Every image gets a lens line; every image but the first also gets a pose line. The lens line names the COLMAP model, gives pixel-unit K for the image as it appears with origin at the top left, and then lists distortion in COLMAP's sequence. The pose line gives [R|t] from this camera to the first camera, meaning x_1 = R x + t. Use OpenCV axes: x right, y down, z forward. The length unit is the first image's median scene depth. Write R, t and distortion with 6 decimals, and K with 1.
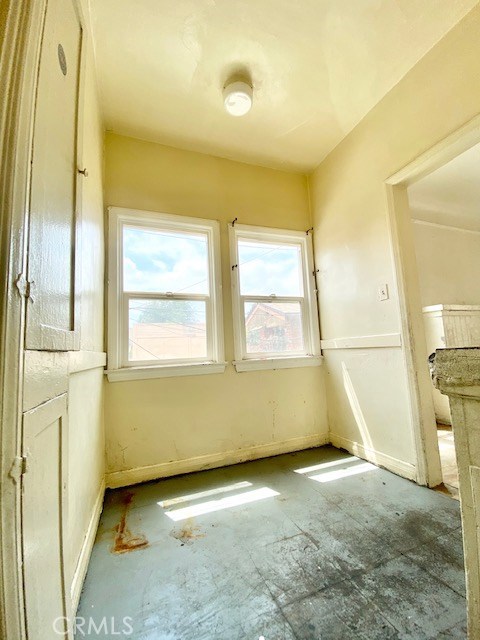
lens RADIAL K [[260.6, 0, 240.0], [0, 260.6, 320.0], [0, 0, 1]] dist [-0.000196, -0.000305]
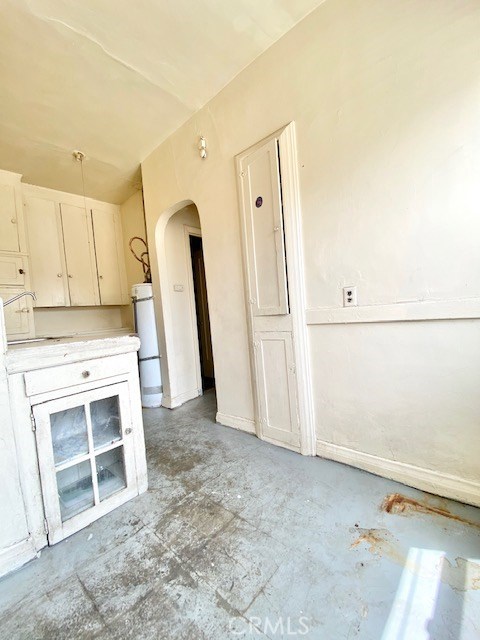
lens RADIAL K [[260.6, 0, 240.0], [0, 260.6, 320.0], [0, 0, 1]] dist [-0.000196, -0.000305]
pose [[-0.868947, 0.136977, -0.475572, 0.548690], [0.168906, 0.985320, -0.024821, 0.129700], [0.465191, -0.101895, -0.879326, 1.976594]]
